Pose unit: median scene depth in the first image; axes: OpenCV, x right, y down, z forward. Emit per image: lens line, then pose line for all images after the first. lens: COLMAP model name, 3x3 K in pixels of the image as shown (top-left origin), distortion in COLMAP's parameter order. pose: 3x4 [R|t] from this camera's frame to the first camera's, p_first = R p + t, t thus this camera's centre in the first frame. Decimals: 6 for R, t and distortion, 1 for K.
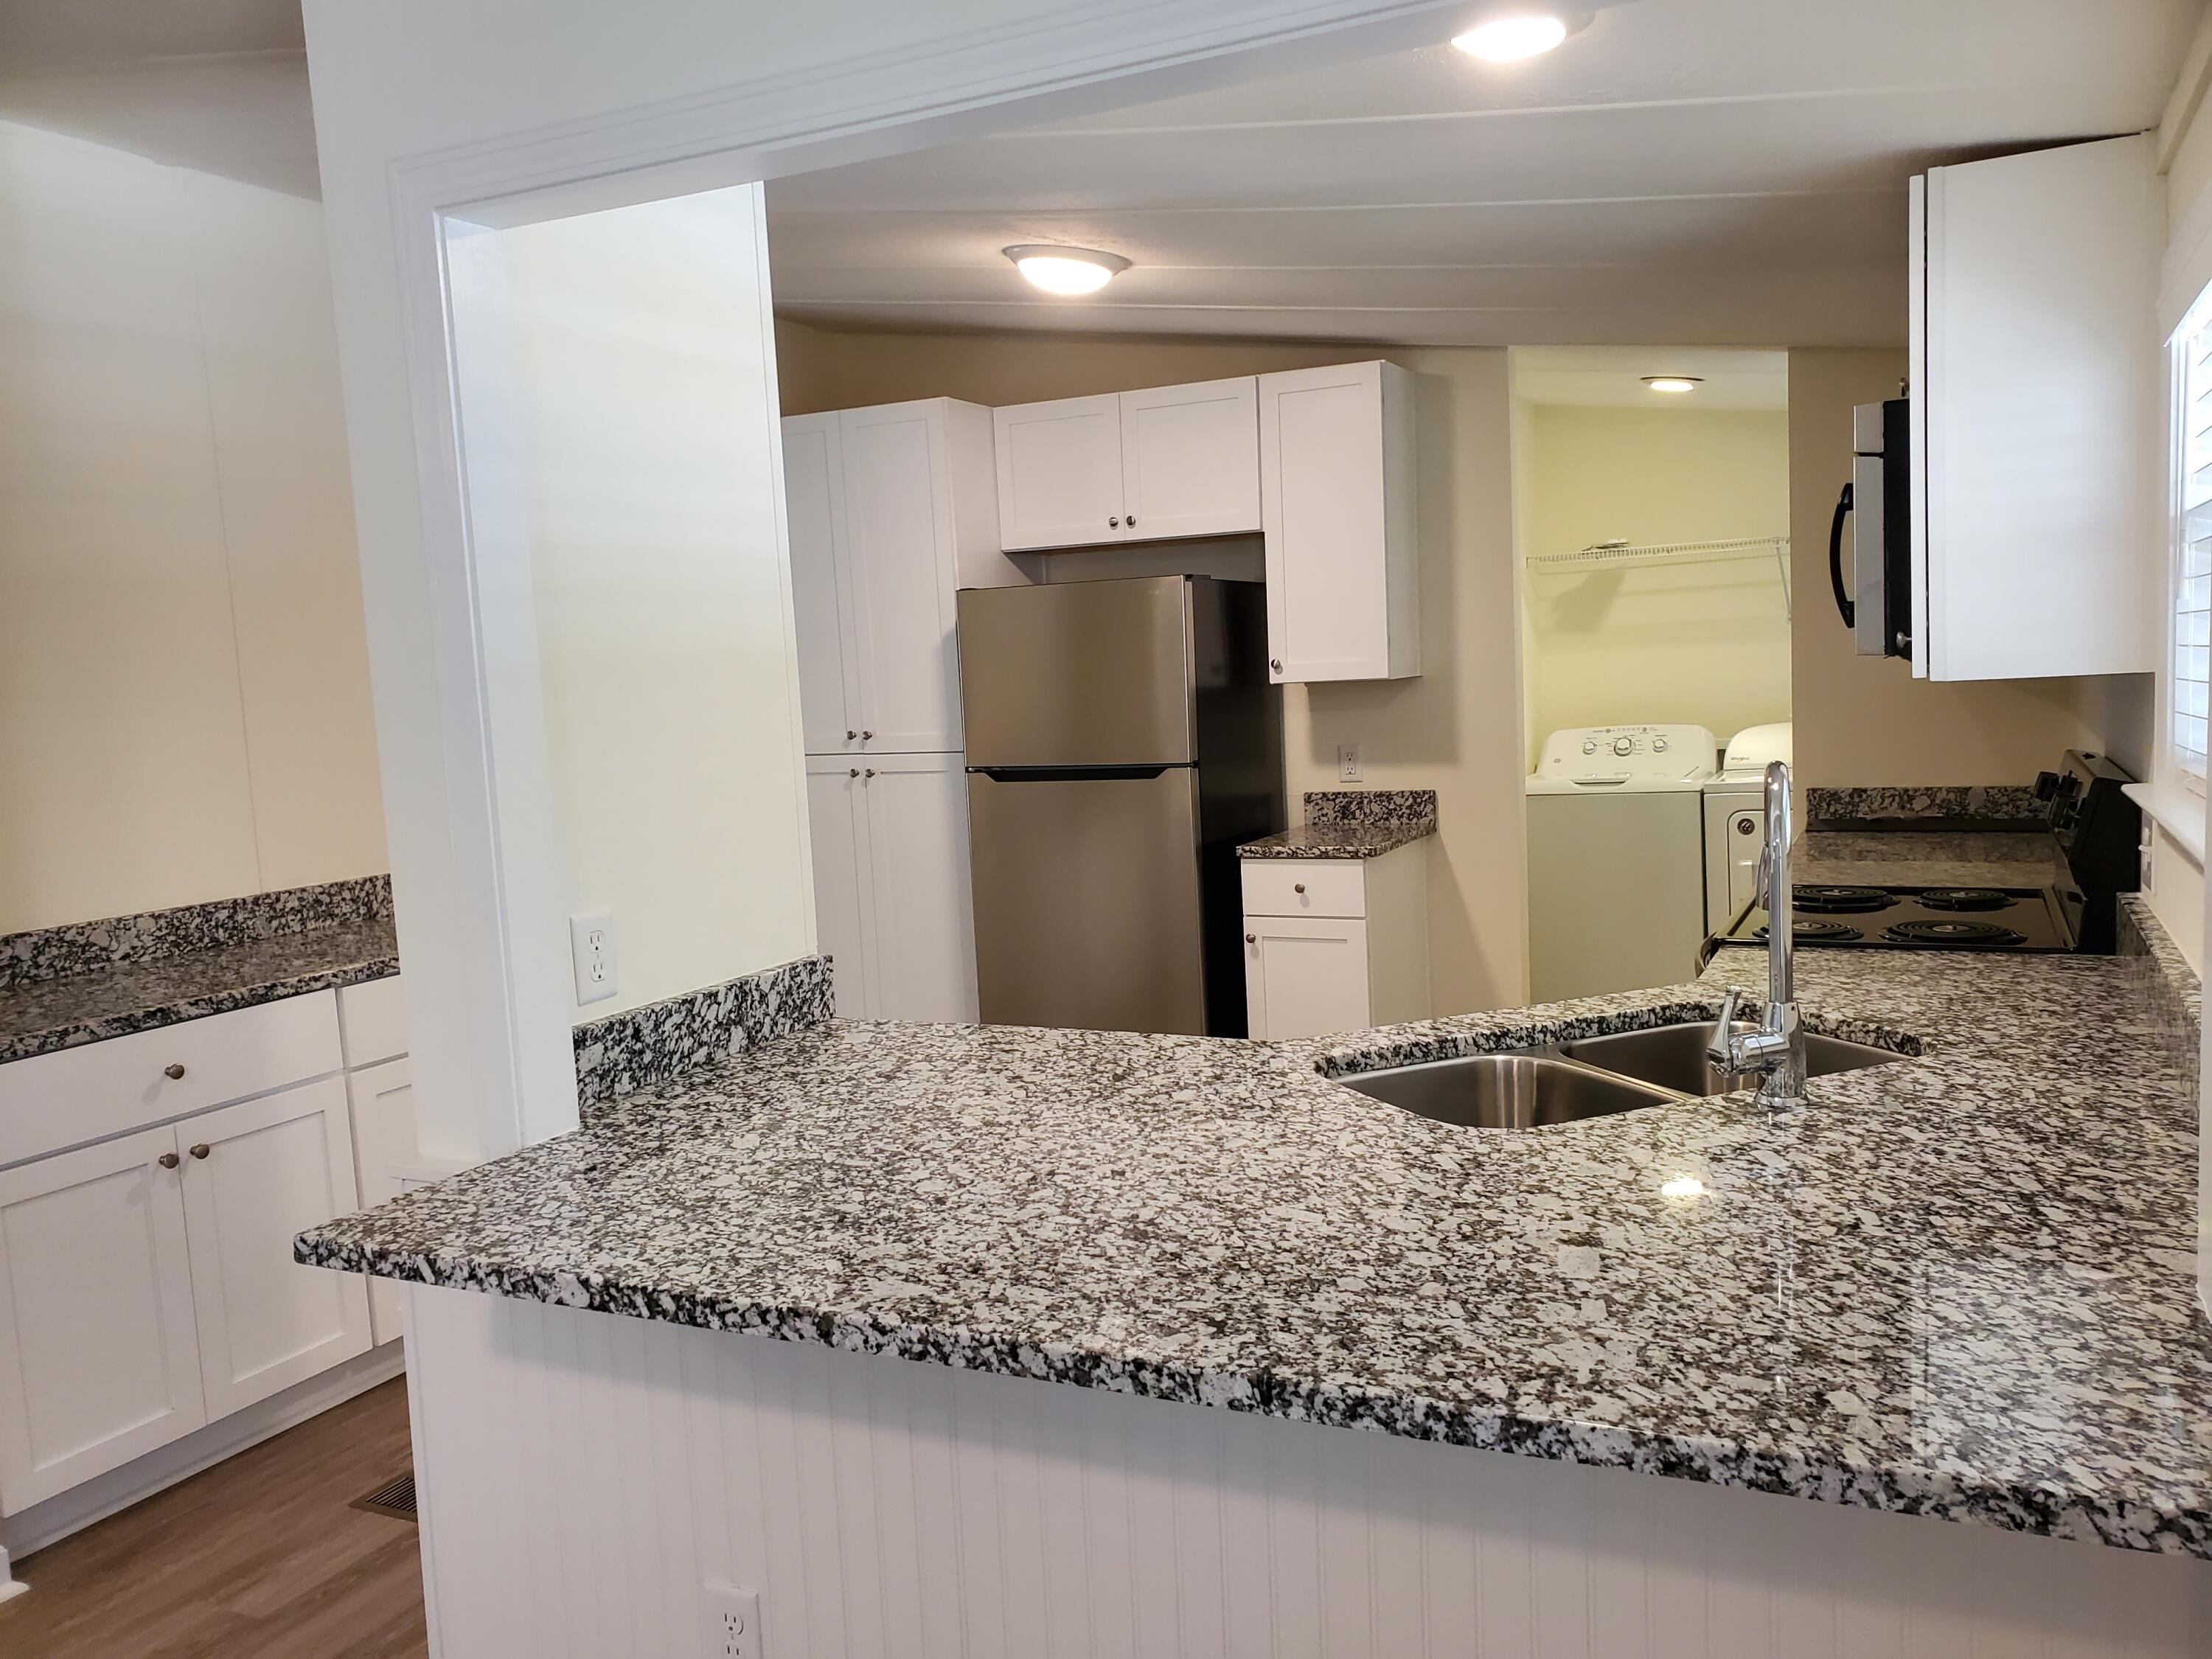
lens RADIAL K [[1717.6, 0, 1106.0], [0, 1717.6, 829.5], [0, 0, 1]] dist [0.002934, 0.000670]
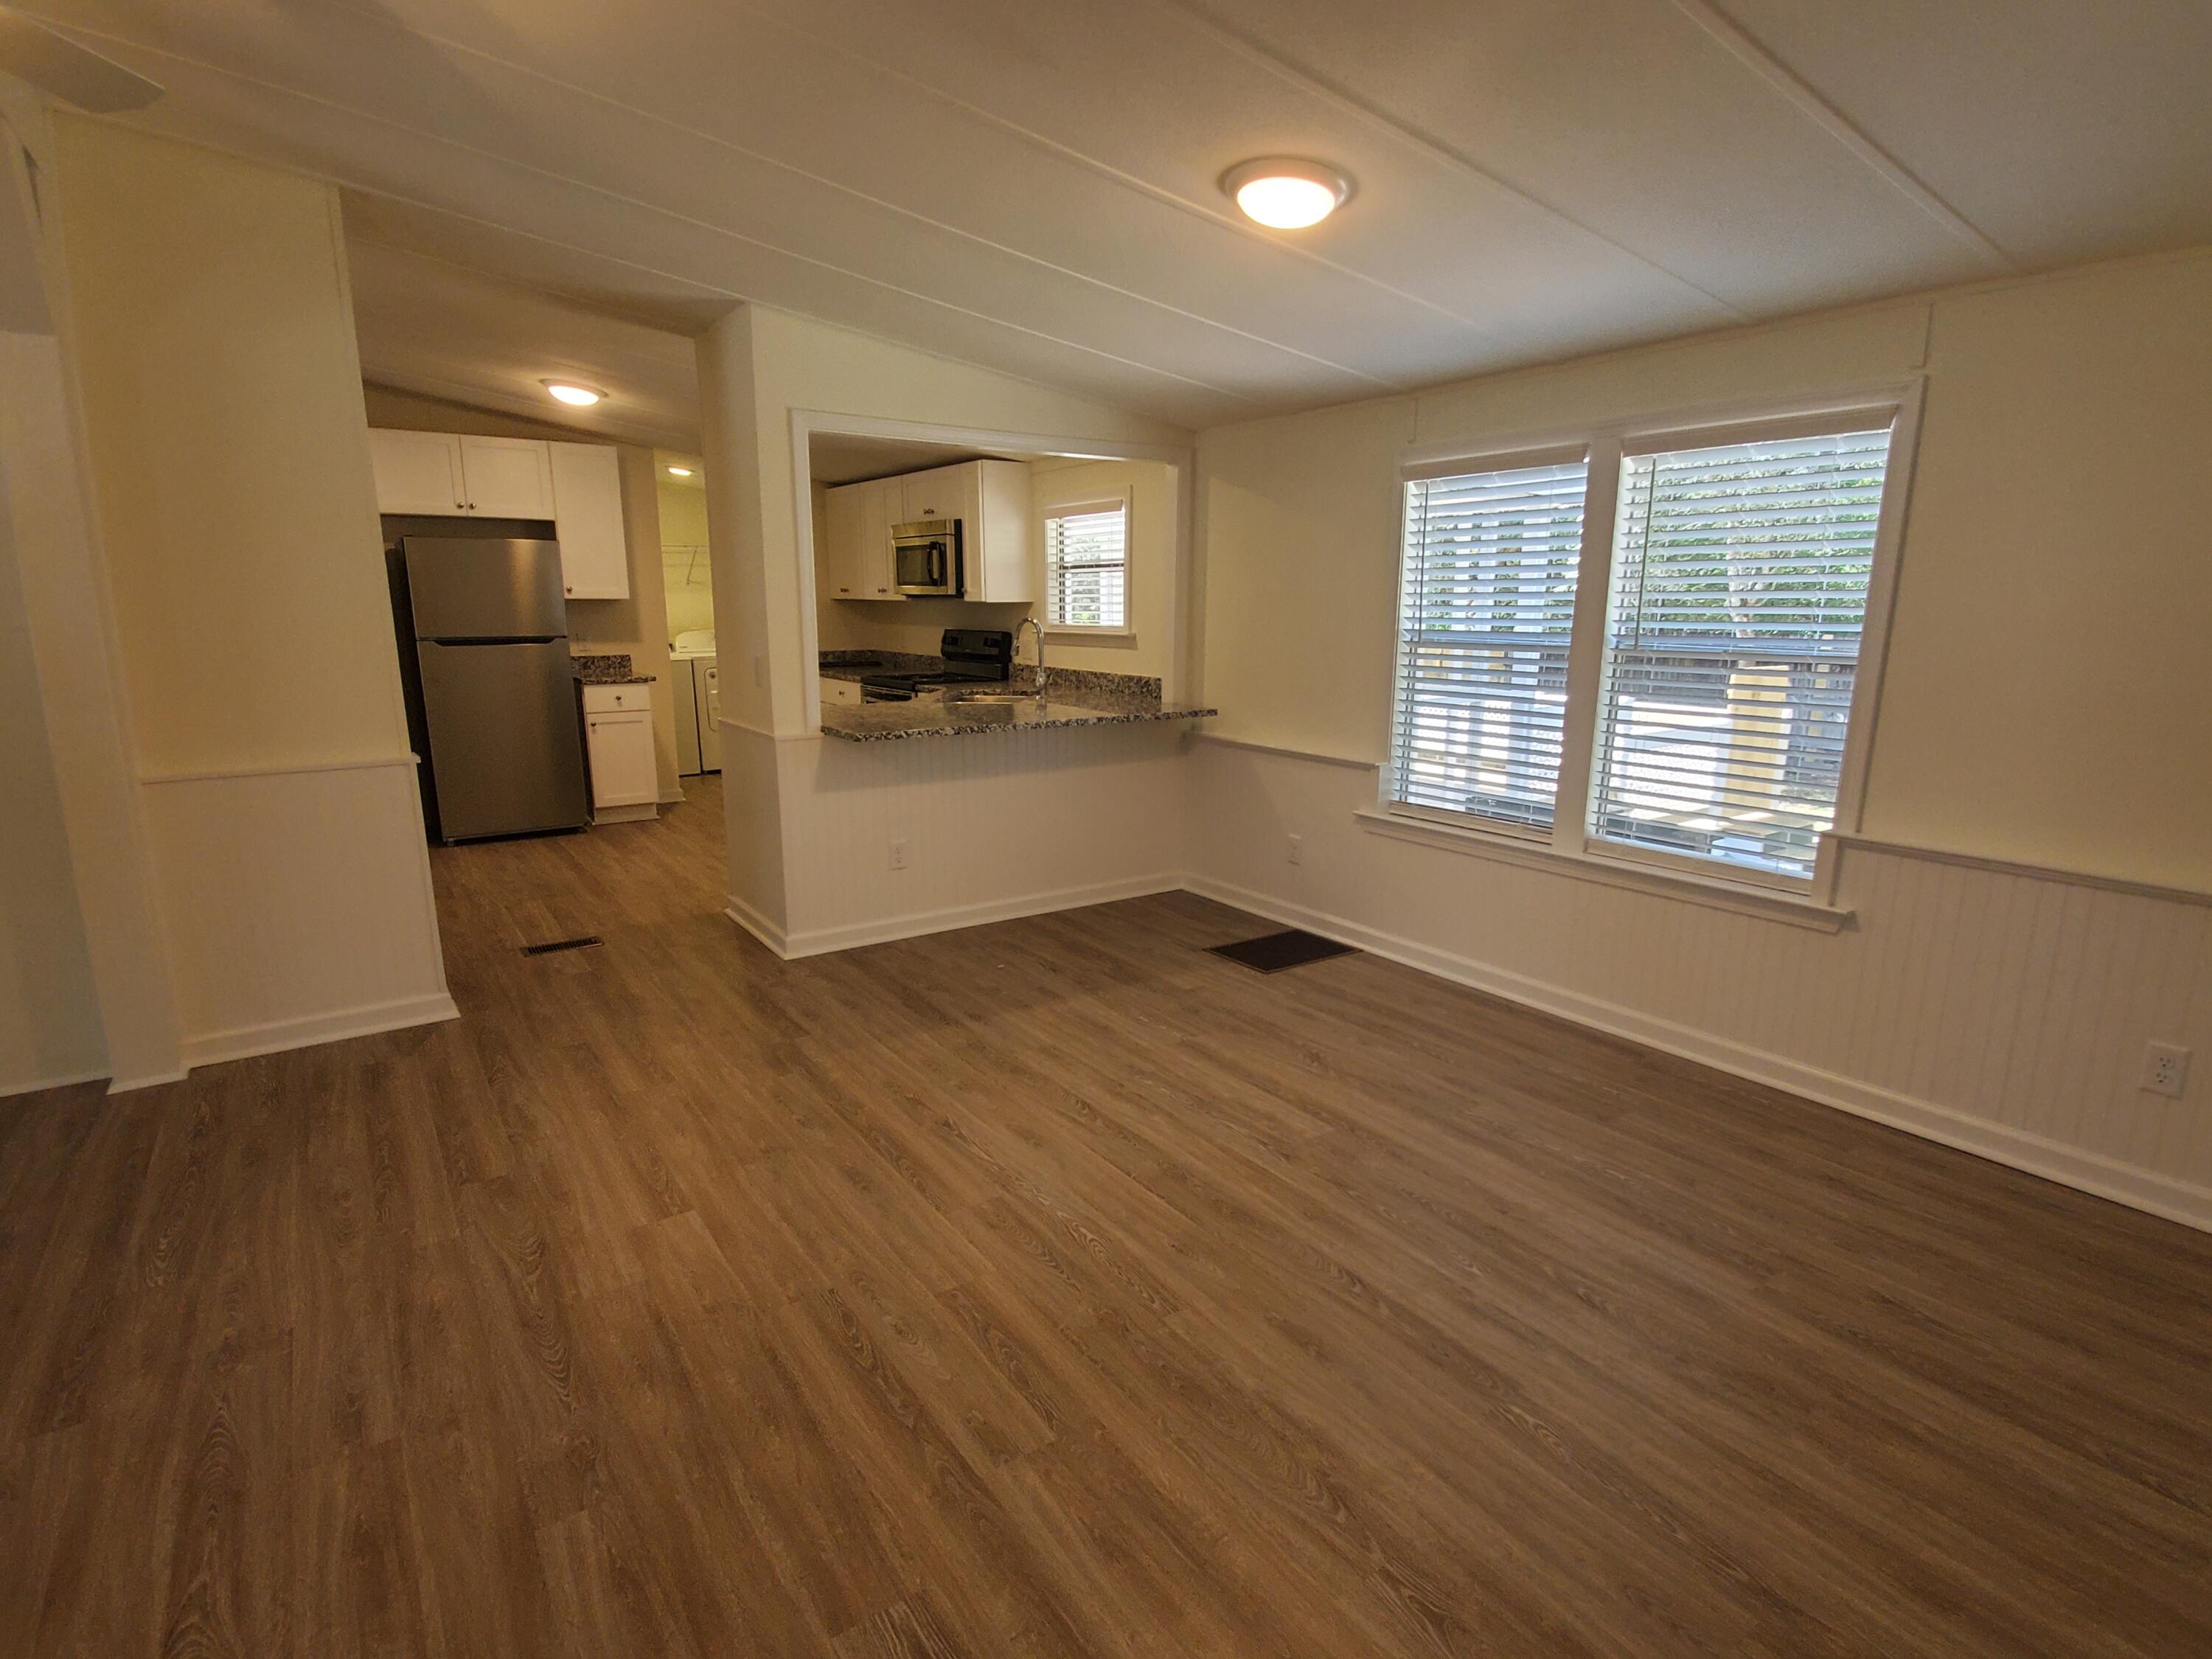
lens RADIAL K [[1115.4, 0, 1119.3], [0, 1115.4, 836.8], [0, 0, 1]] dist [0.016162, -0.018591]
pose [[0.489051, -0.135419, 0.861679, -0.785087], [0.055034, 0.990697, 0.124460, 0.065428], [-0.870517, -0.013445, 0.491954, -0.216755]]
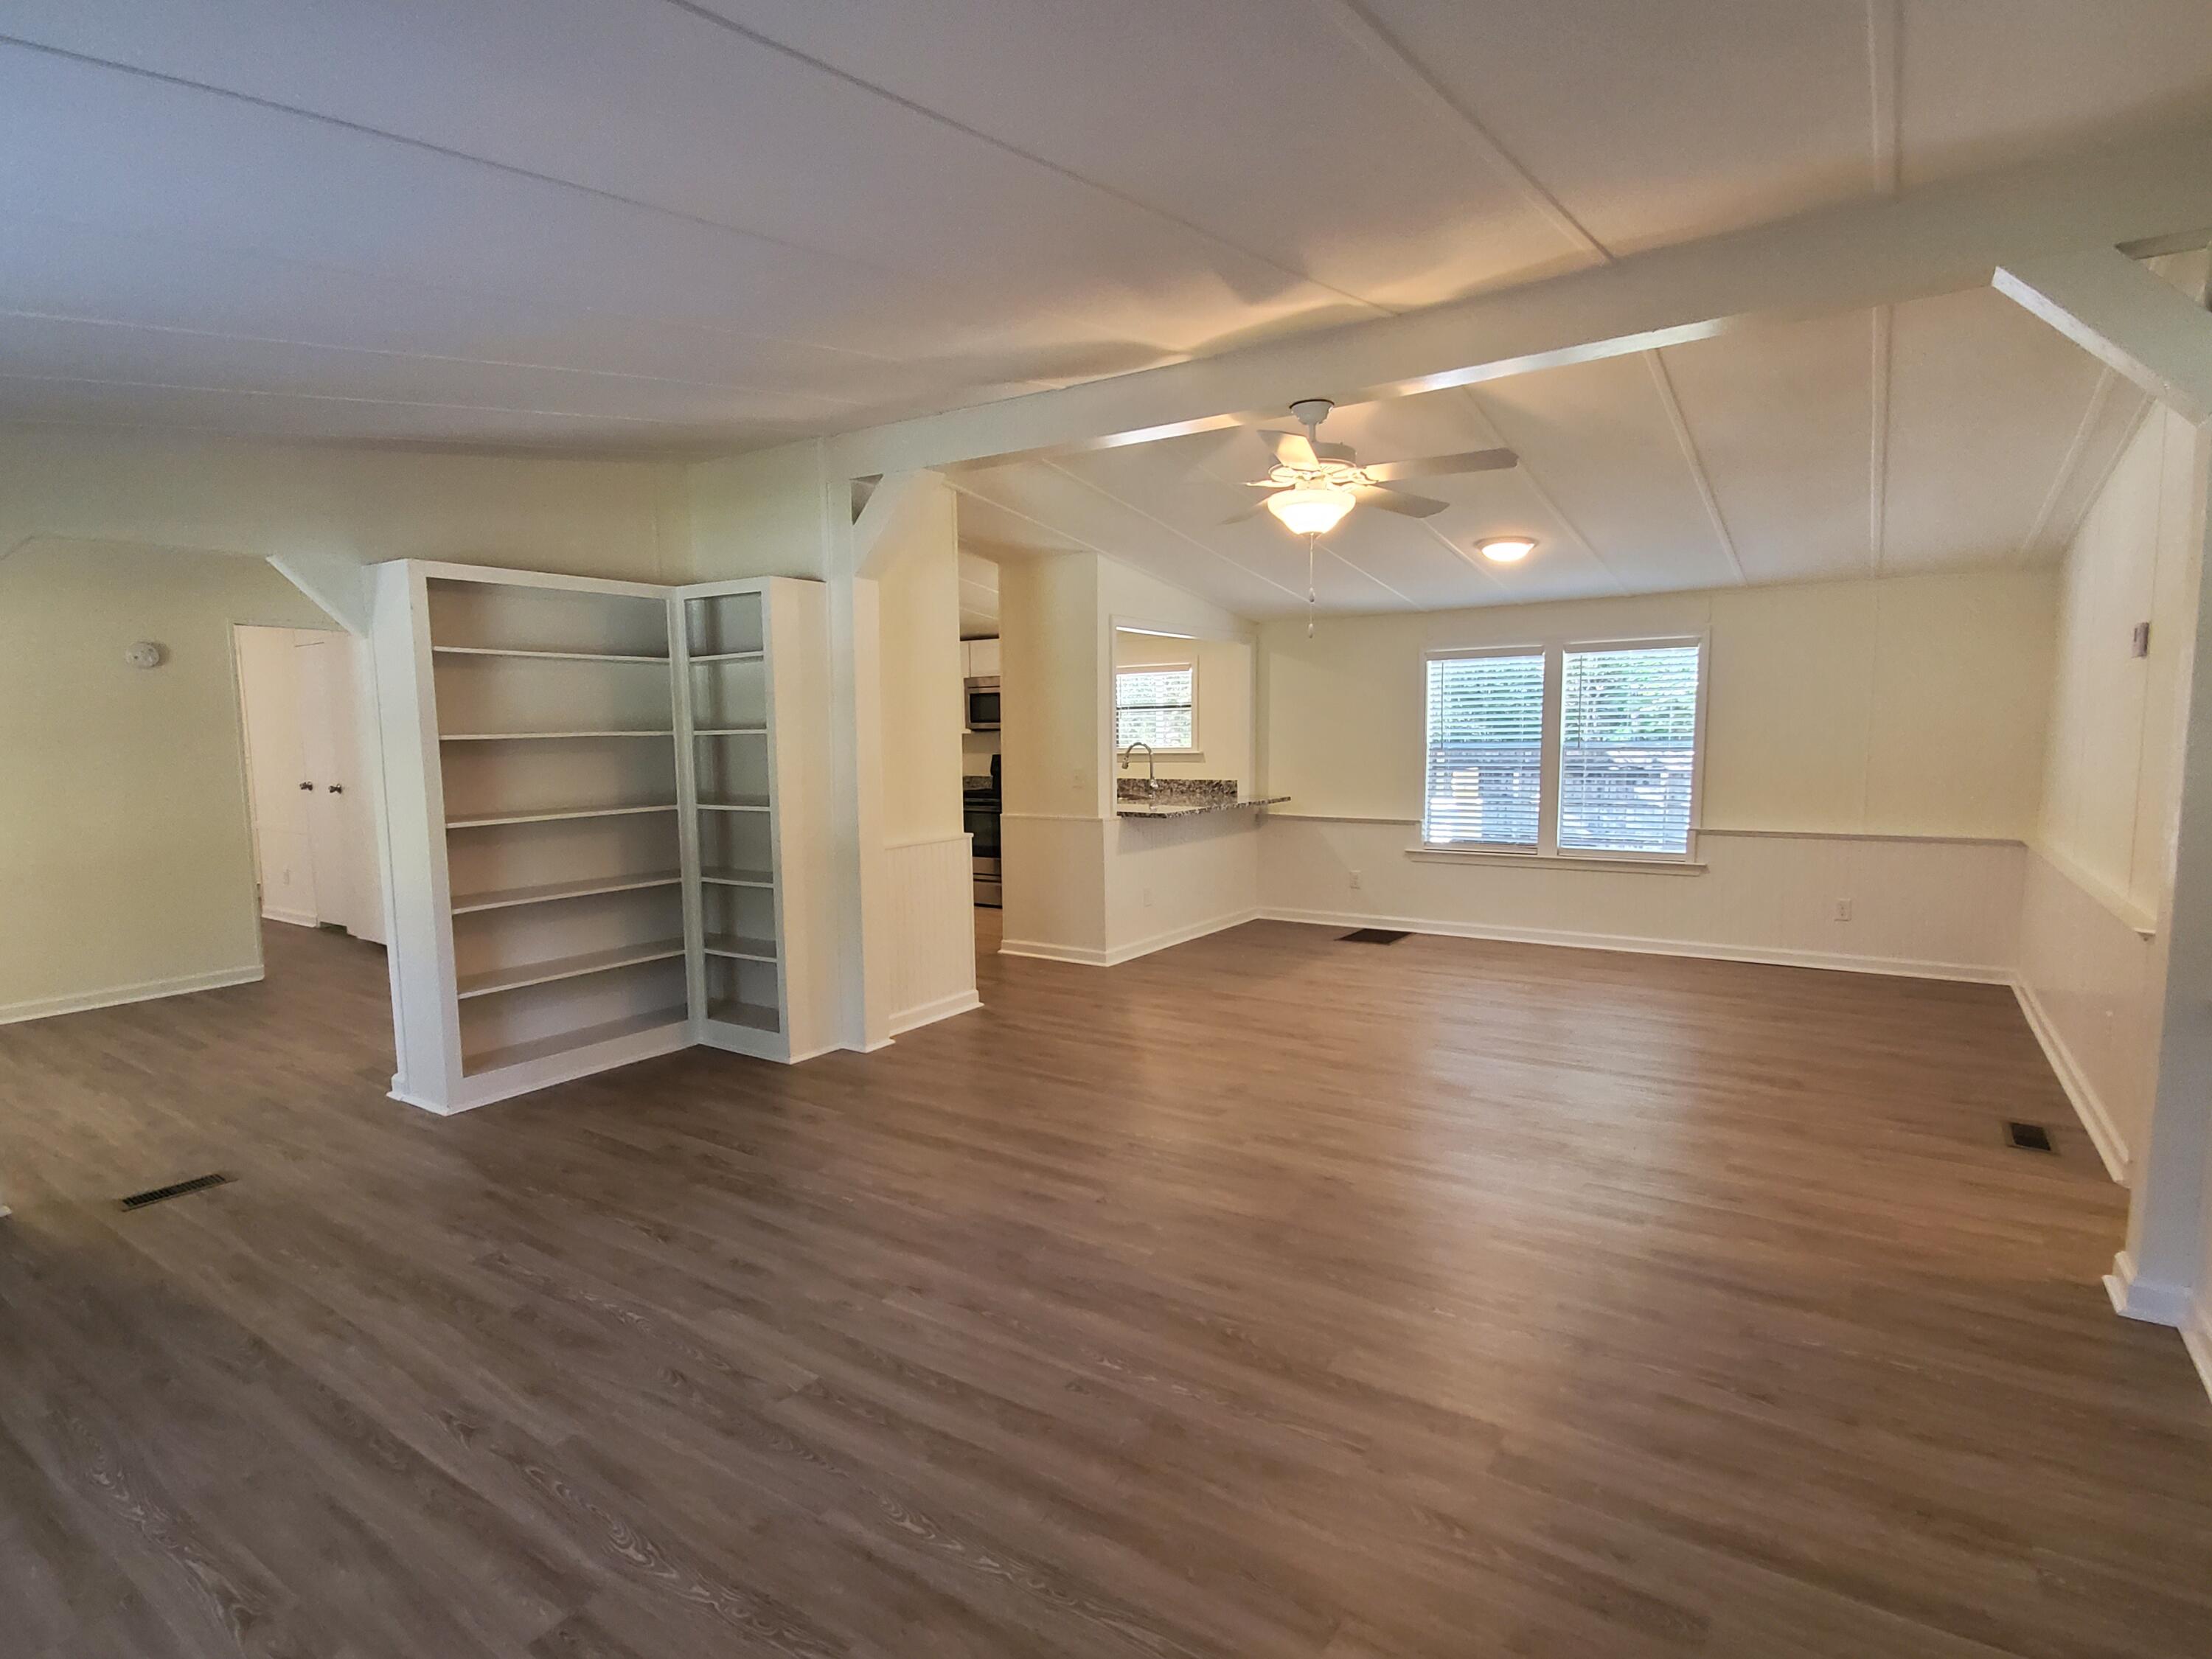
lens RADIAL K [[1115.4, 0, 1119.3], [0, 1115.4, 836.8], [0, 0, 1]] dist [0.016162, -0.018591]
pose [[0.141119, -0.050267, 0.988716, -1.464974], [0.098616, 0.994457, 0.036484, 0.056678], [-0.985069, 0.092355, 0.145294, 0.221062]]
